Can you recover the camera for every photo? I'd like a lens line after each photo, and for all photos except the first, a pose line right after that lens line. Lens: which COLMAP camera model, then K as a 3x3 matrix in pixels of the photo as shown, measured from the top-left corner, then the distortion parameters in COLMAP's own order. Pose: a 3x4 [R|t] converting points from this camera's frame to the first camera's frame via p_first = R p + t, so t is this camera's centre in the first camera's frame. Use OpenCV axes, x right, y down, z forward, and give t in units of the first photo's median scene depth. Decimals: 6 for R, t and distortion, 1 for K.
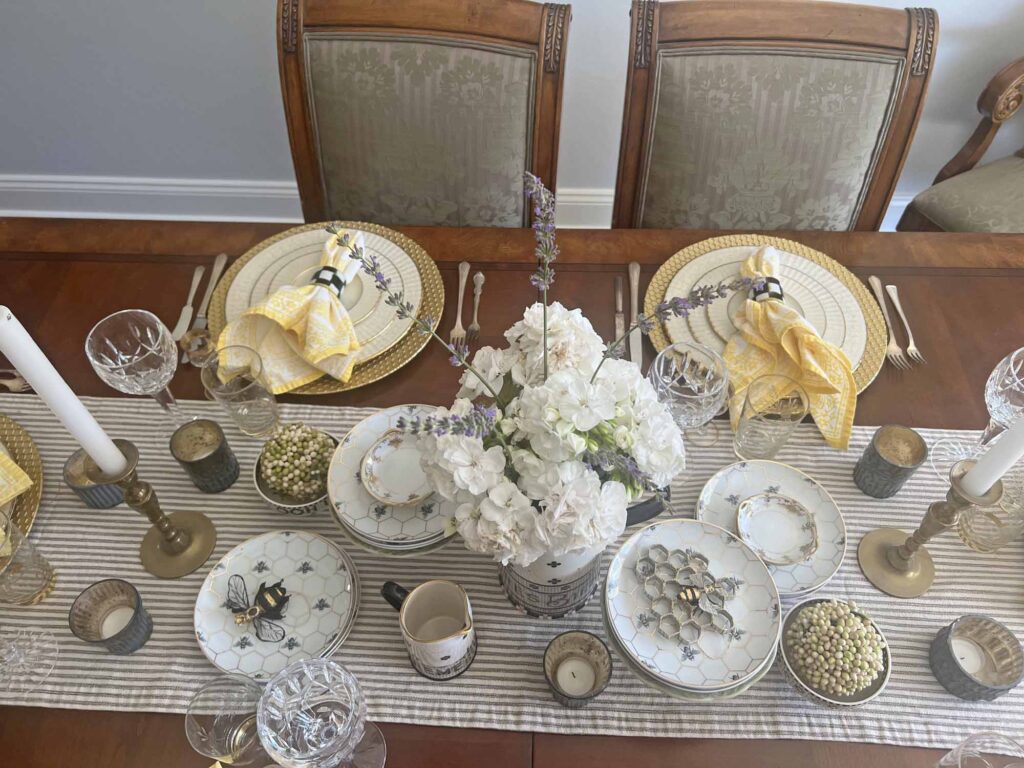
lens RADIAL K [[777.7, 0, 525.5], [0, 777.7, 386.5], [0, 0, 1]] dist [0.040293, -0.057359]
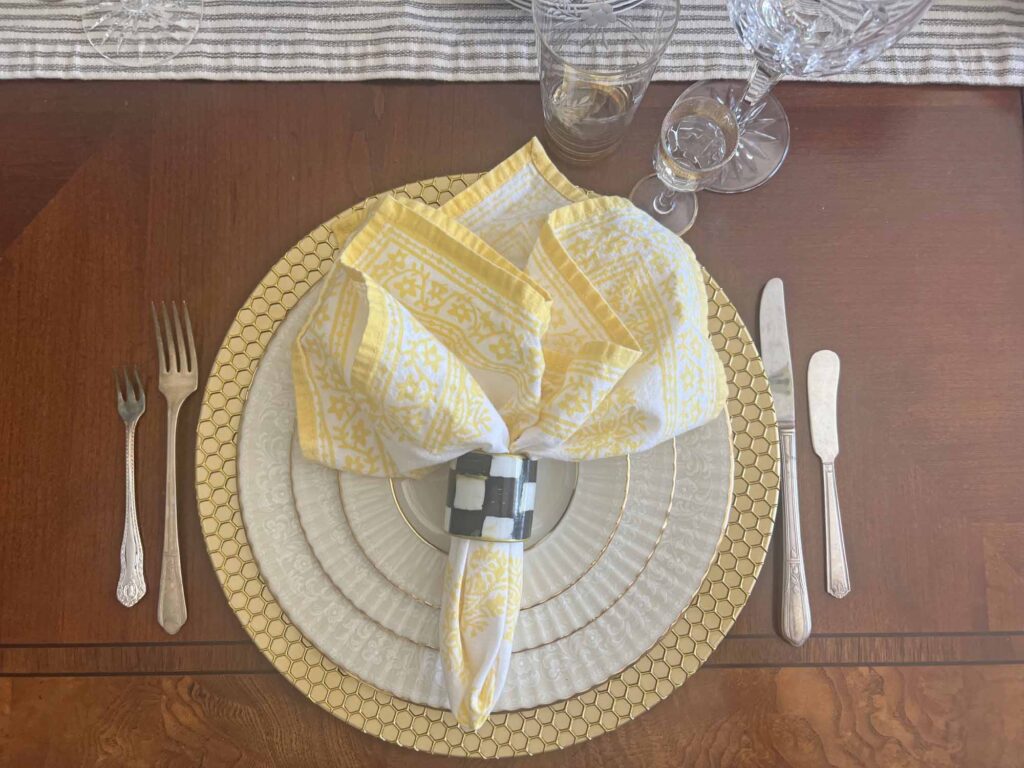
lens RADIAL K [[822.6, 0, 521.3], [0, 822.6, 392.1], [0, 0, 1]] dist [0.017452, -0.014096]
pose [[0.999352, -0.035996, -0.000653, -0.378874], [0.031545, 0.866735, 0.497770, 0.306100], [-0.017352, -0.497468, 0.867309, 0.321228]]
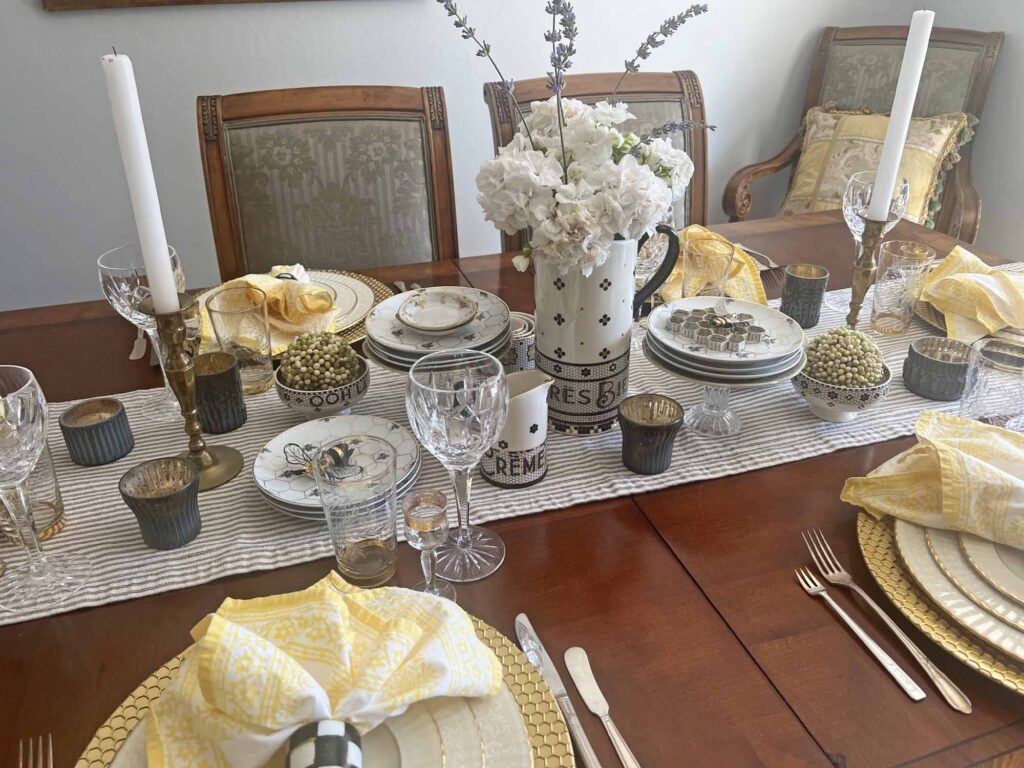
lens RADIAL K [[777.7, 0, 520.0], [0, 777.7, 376.8], [0, 0, 1]] dist [0.040293, -0.057359]
pose [[0.940290, -0.172892, 0.293196, -0.383378], [0.280736, 0.881000, -0.380823, 0.631559], [-0.192465, 0.440394, 0.876932, 0.074338]]
